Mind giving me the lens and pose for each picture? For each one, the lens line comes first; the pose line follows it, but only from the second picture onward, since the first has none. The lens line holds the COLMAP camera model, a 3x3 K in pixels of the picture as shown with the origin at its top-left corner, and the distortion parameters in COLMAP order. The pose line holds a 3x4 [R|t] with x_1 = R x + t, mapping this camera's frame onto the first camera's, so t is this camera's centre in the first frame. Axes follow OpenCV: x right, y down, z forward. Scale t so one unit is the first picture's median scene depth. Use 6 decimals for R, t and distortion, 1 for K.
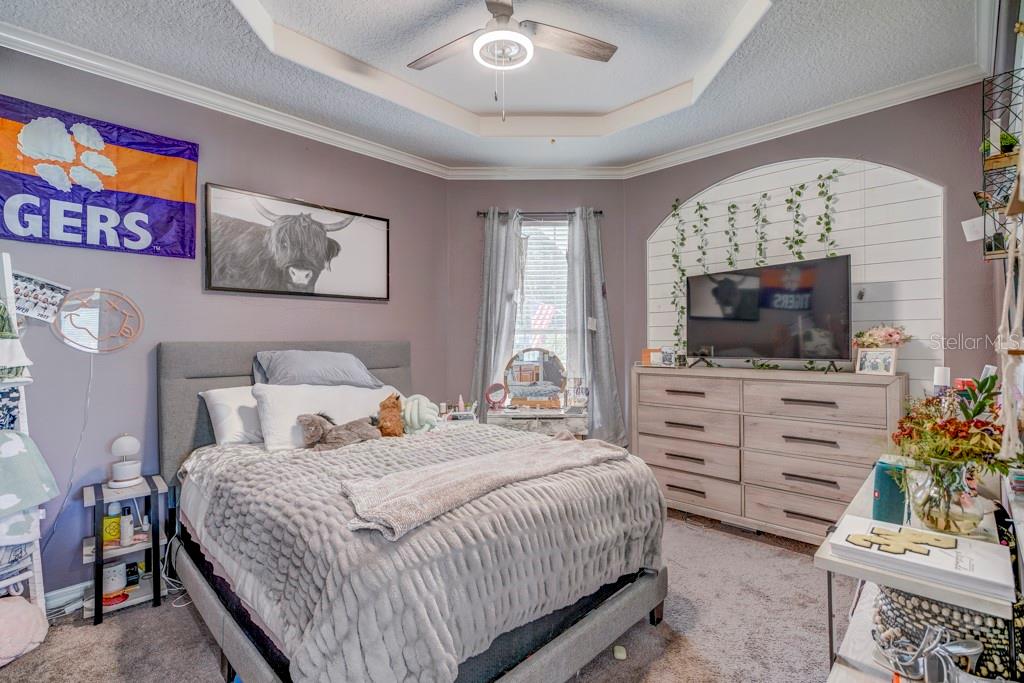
lens RADIAL K [[477.9, 0, 511.5], [0, 477.9, 338.8], [0, 0, 1]] dist [0.002016, -0.000417]
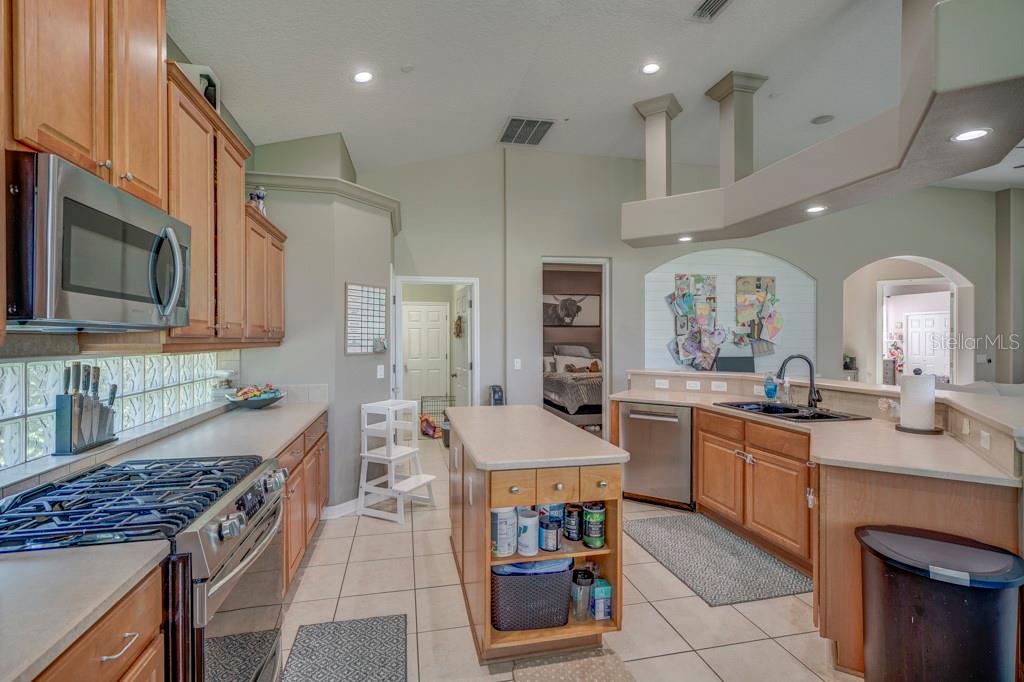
lens RADIAL K [[477.9, 0, 514.0], [0, 477.9, 340.5], [0, 0, 1]] dist [0.002016, -0.000417]
pose [[0.842197, 0.002666, -0.539163, 0.874285], [-0.001542, 0.999996, 0.002535, -0.013227], [0.539167, -0.001304, 0.842198, -1.671850]]
